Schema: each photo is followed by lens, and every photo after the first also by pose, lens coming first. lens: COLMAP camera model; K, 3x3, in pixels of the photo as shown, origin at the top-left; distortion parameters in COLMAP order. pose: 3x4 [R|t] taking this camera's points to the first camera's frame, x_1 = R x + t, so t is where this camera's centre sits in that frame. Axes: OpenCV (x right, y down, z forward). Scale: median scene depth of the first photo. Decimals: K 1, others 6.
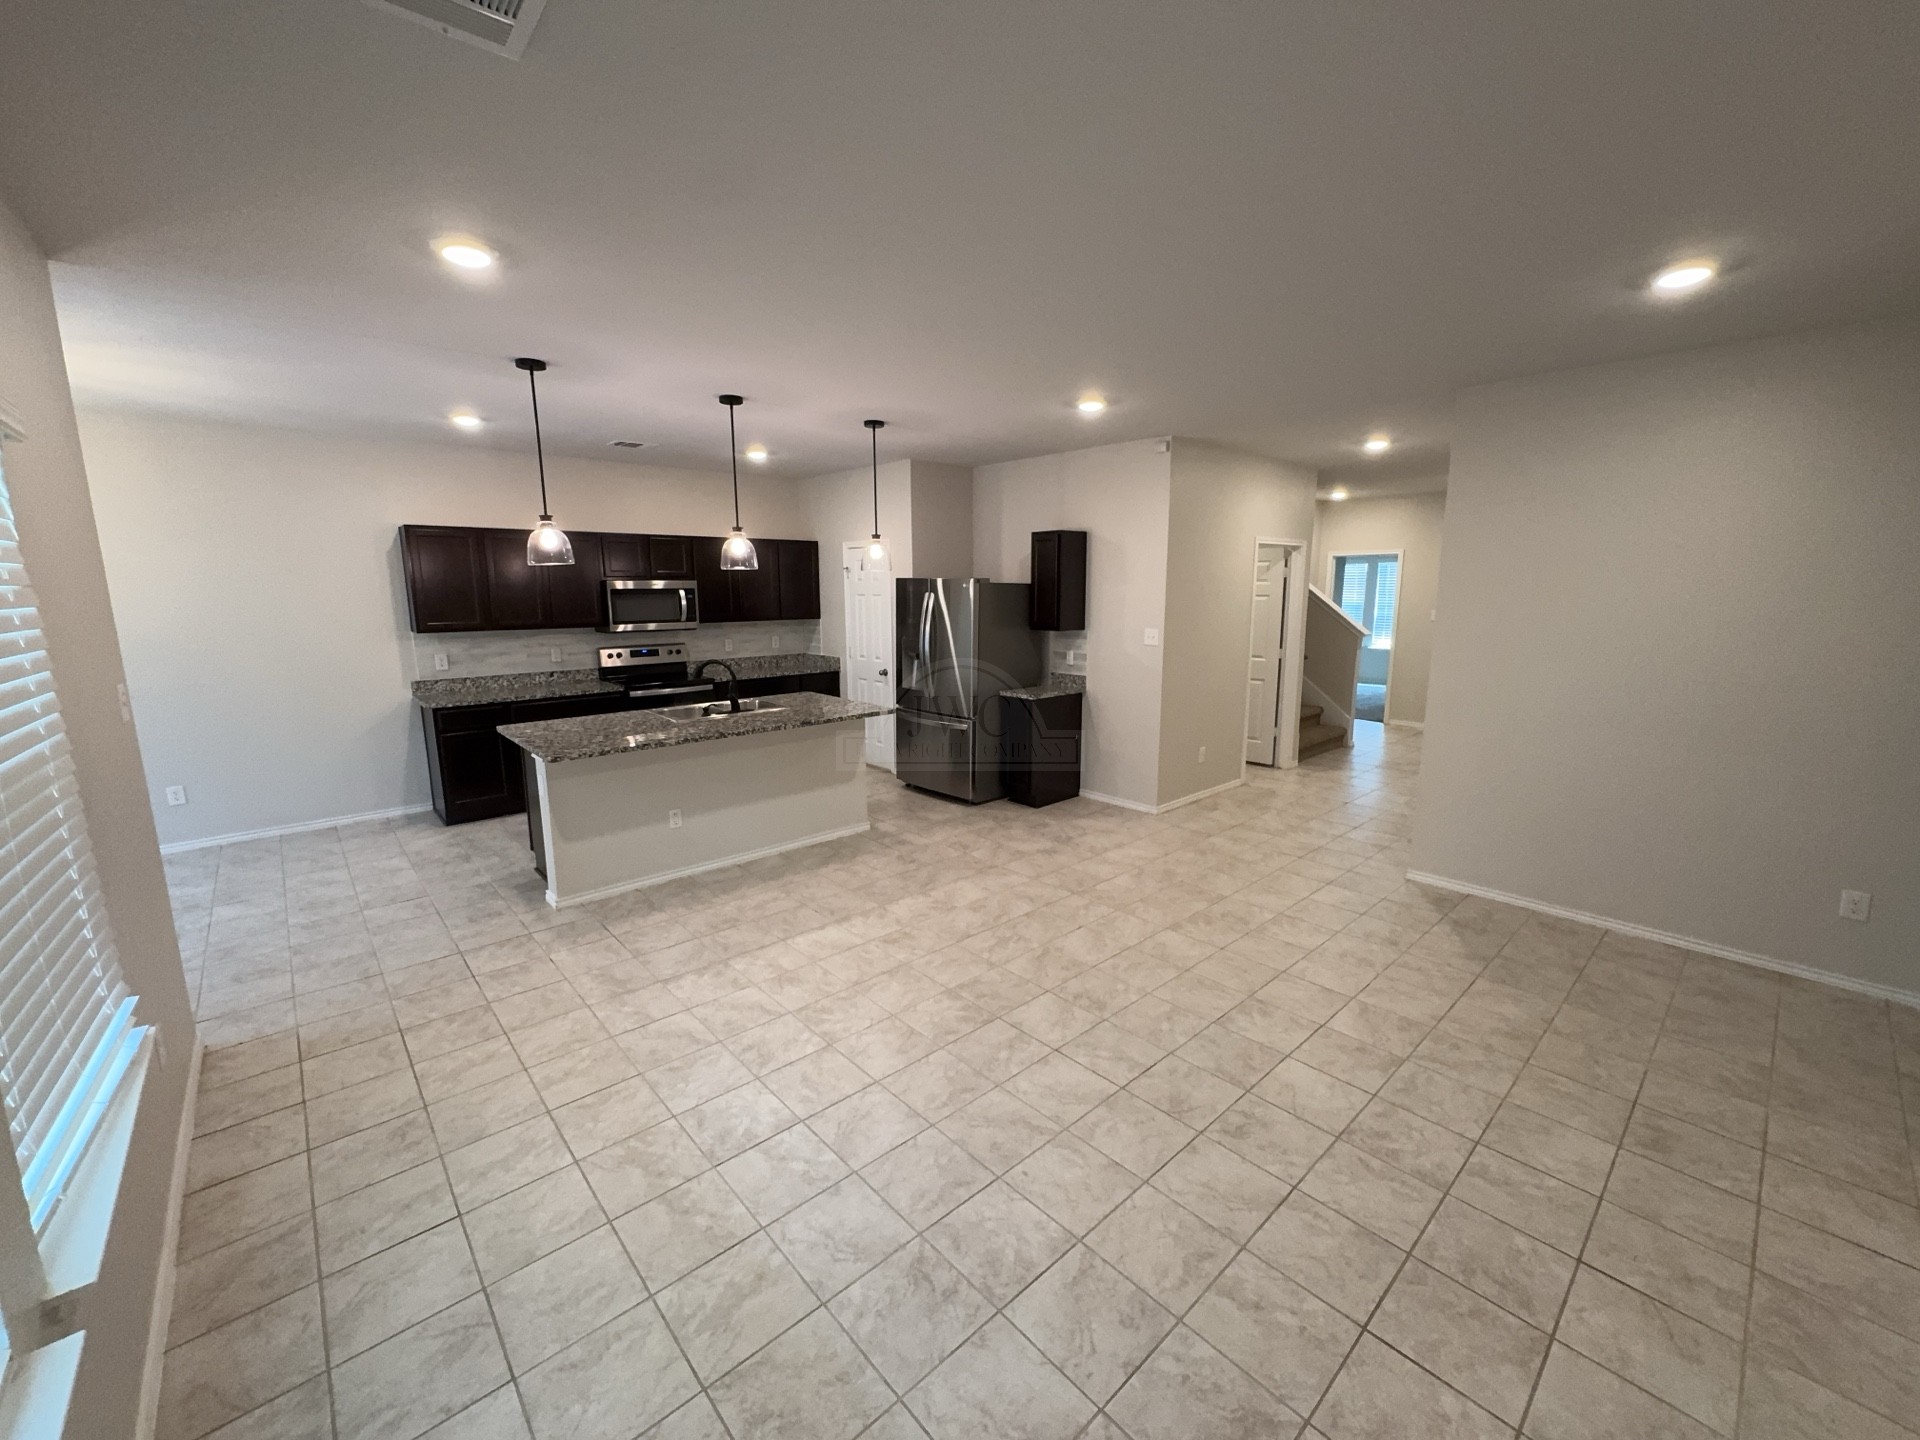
lens RADIAL K [[769.3, 0, 960.0], [0, 769.3, 720.0], [0, 0, 1]] dist [0.000394, 0.000174]
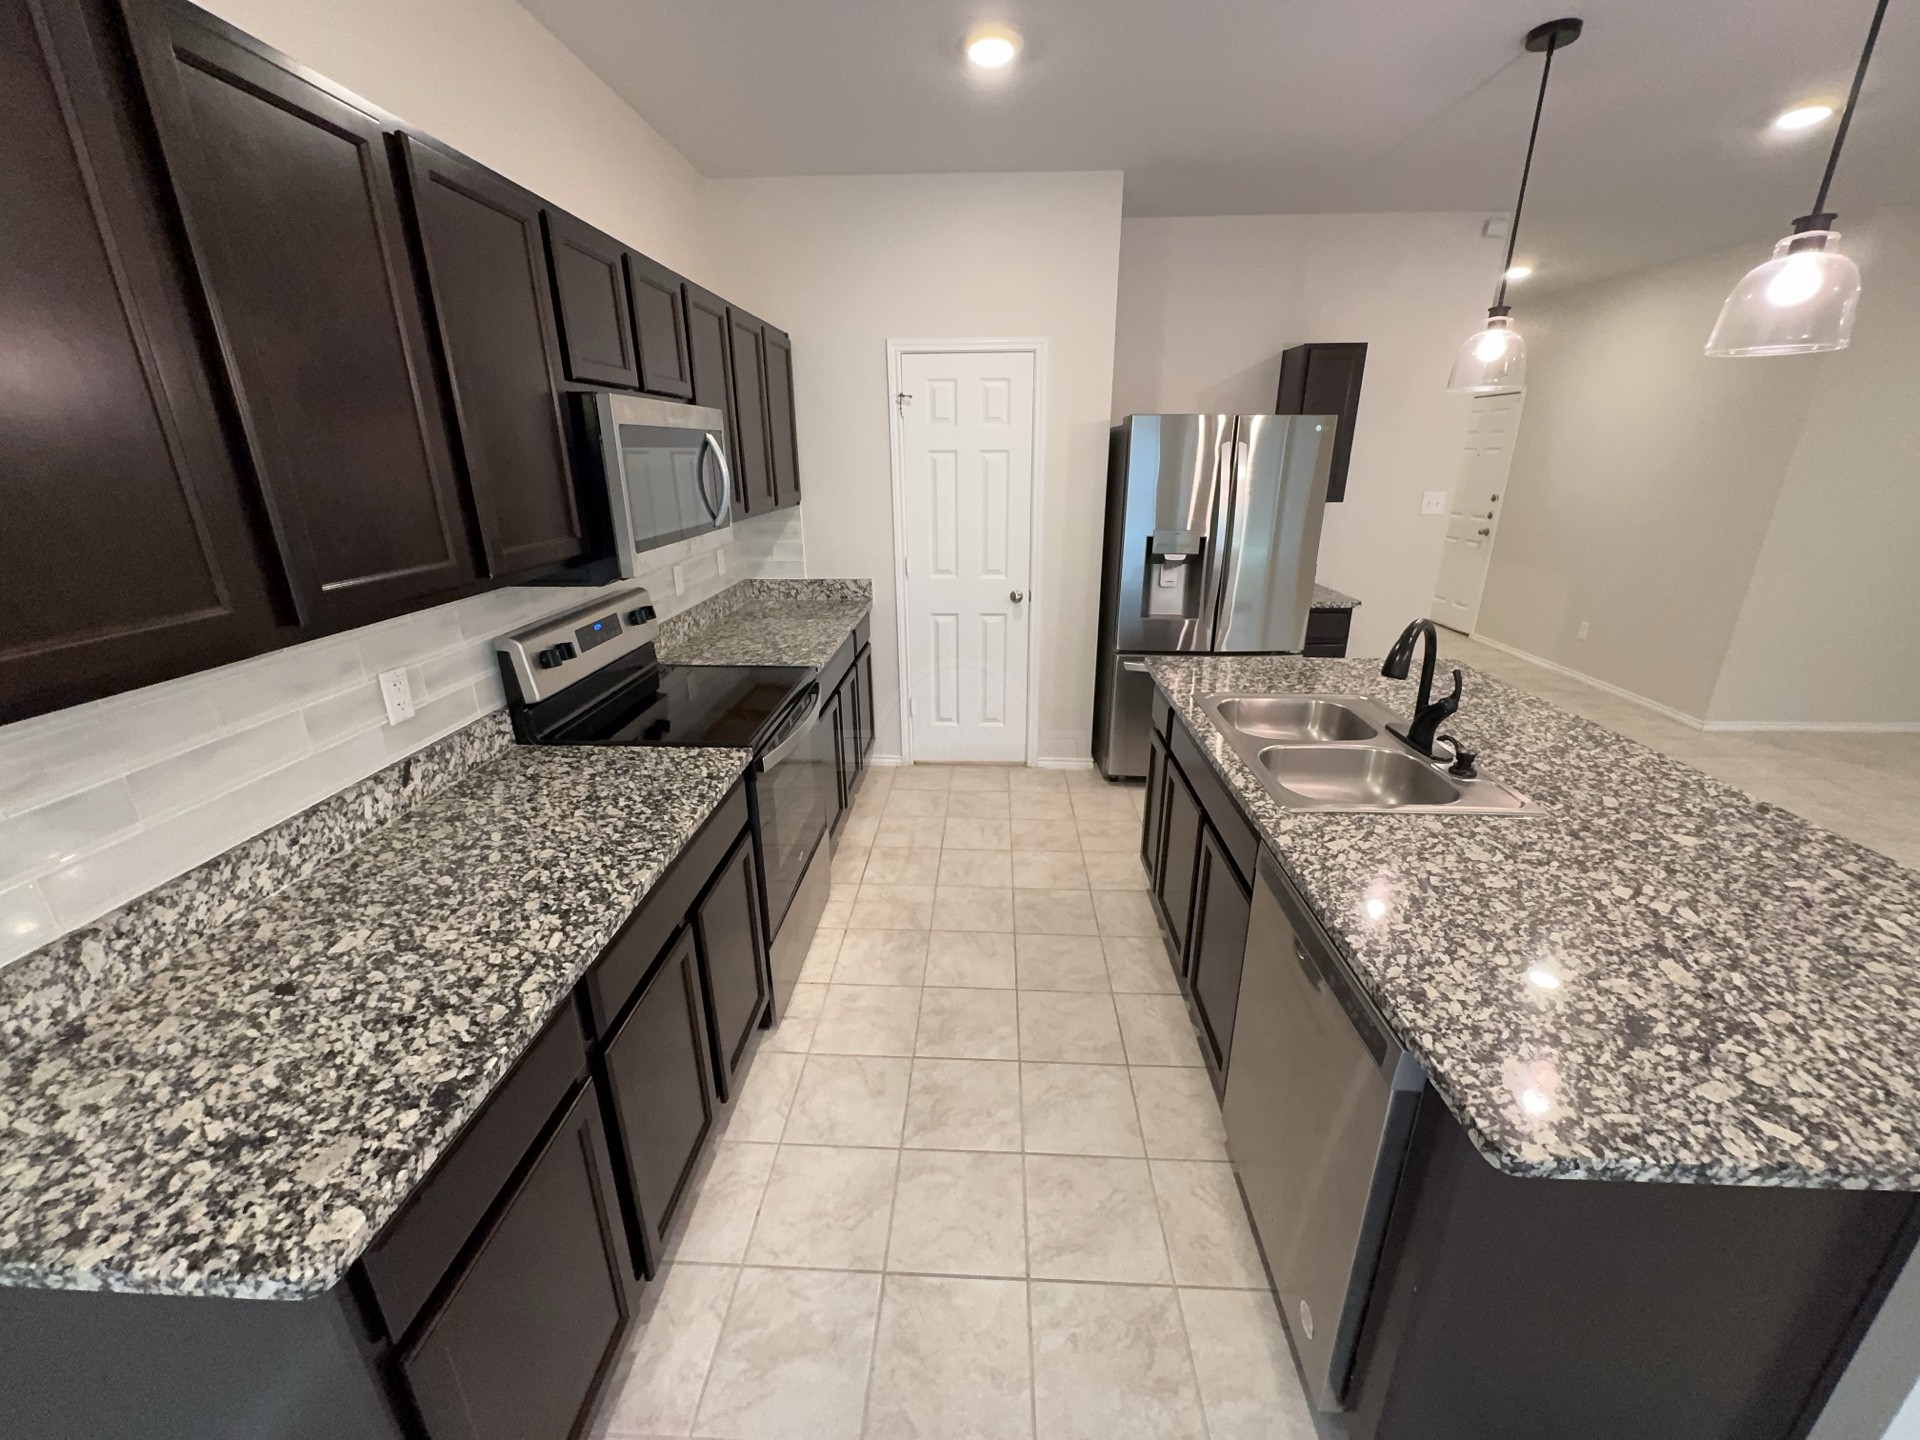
lens RADIAL K [[769.3, 0, 960.0], [0, 769.3, 720.0], [0, 0, 1]] dist [0.000394, 0.000174]
pose [[0.706769, -0.239279, 0.665750, -0.561061], [0.128809, 0.968858, 0.211475, -0.106225], [-0.695619, -0.063709, 0.715580, 0.680694]]
